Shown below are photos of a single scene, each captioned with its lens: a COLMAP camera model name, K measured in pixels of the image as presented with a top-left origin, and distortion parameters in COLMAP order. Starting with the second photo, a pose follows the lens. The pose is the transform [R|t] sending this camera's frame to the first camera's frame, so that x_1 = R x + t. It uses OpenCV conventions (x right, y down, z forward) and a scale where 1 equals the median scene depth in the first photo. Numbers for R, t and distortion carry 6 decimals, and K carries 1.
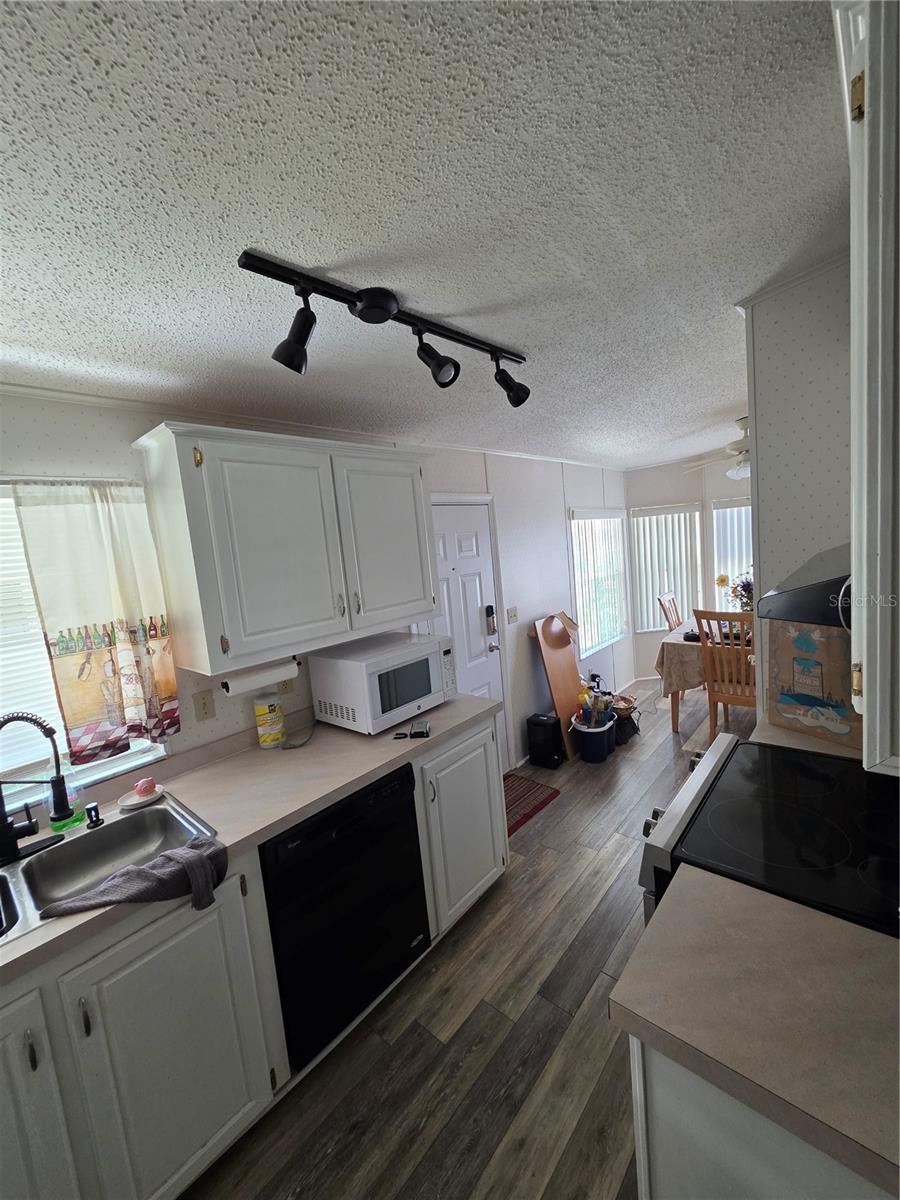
lens RADIAL K [[479.7, 0, 451.7], [0, 479.7, 594.6], [0, 0, 1]] dist [0.001328, -0.000098]
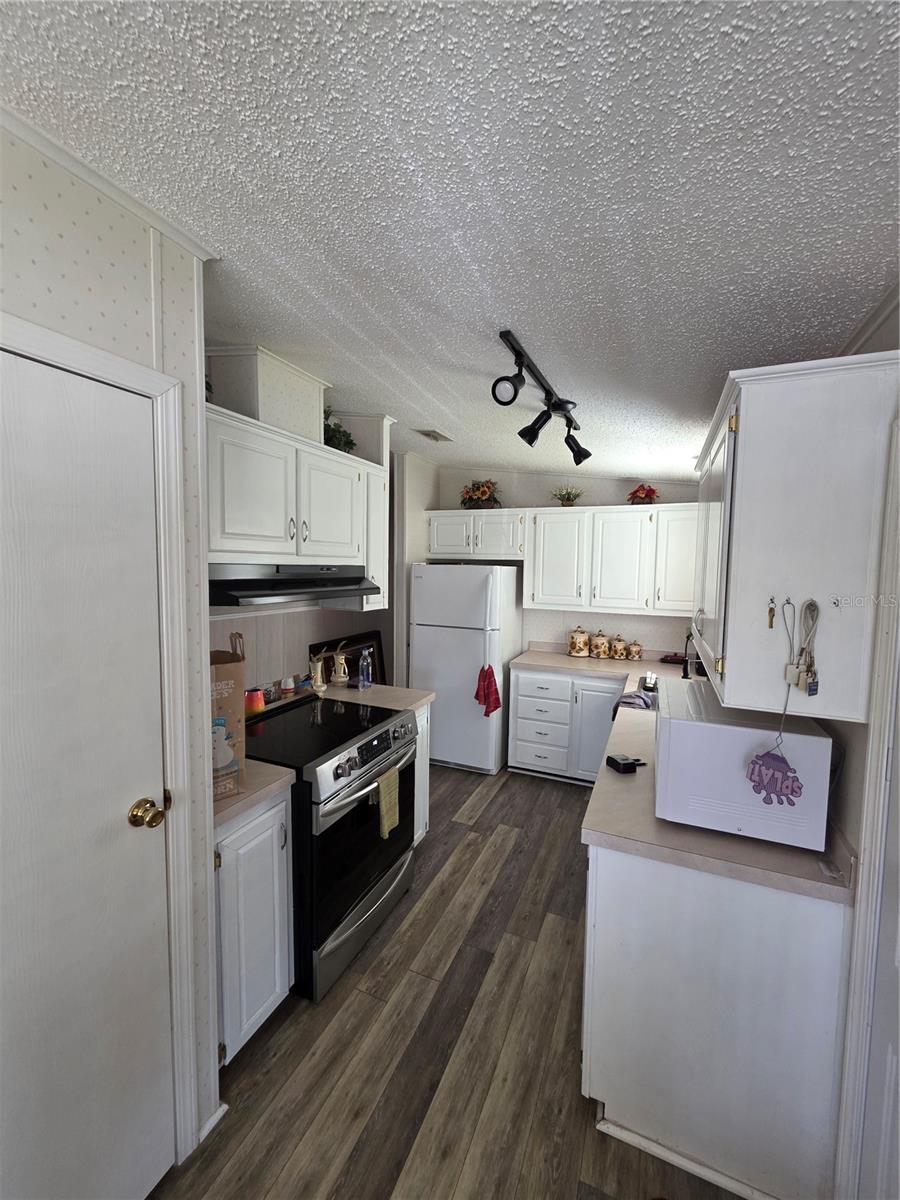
lens RADIAL K [[479.7, 0, 451.7], [0, 479.7, 594.6], [0, 0, 1]] dist [0.001328, -0.000098]
pose [[-0.949906, 0.098135, -0.296729, 0.473165], [0.037986, 0.978638, 0.202053, -0.227007], [0.310218, 0.180660, -0.933342, 1.675245]]
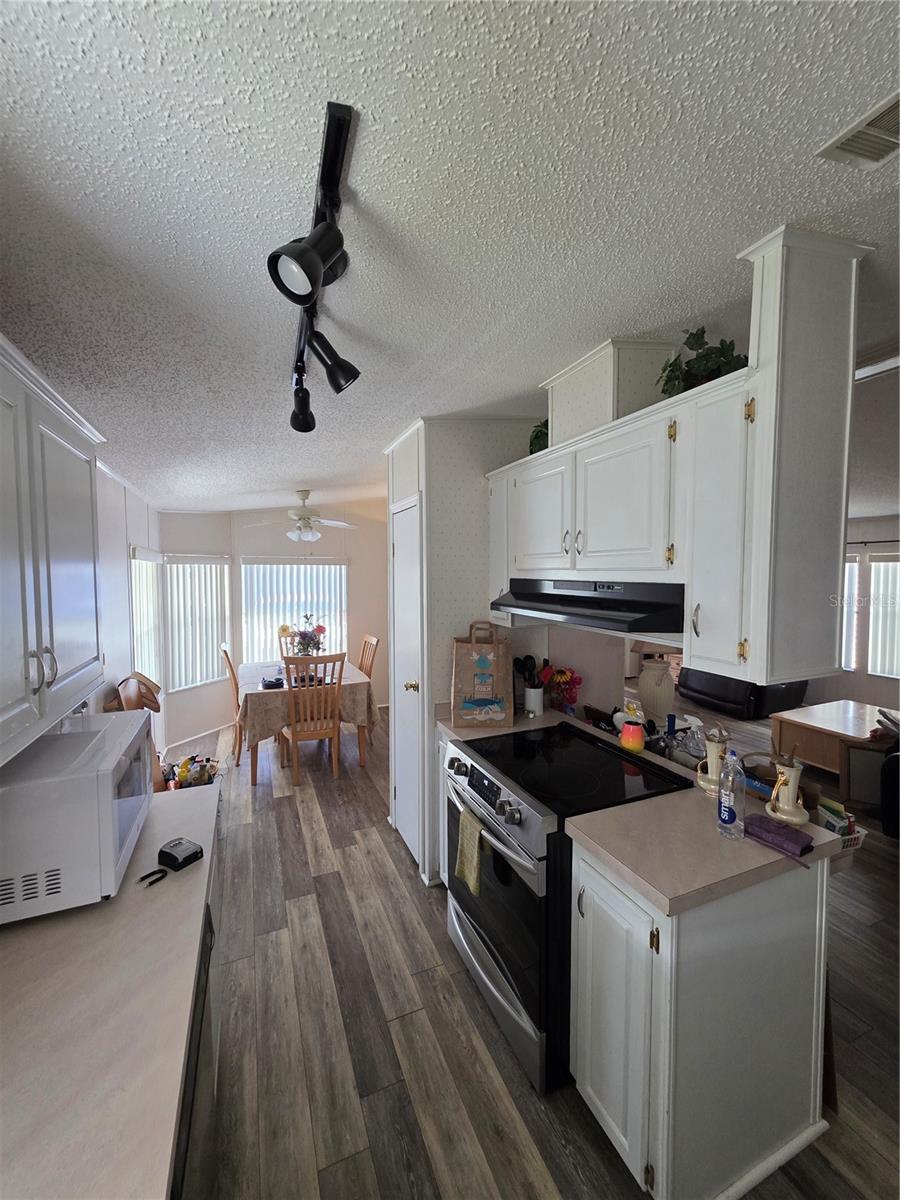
lens RADIAL K [[479.7, 0, 451.7], [0, 479.7, 594.6], [0, 0, 1]] dist [0.001328, -0.000098]
pose [[0.427429, 0.049768, 0.902678, -0.511268], [0.058675, 0.994851, -0.082633, 0.007571], [-0.902143, 0.088284, 0.422308, 0.359185]]
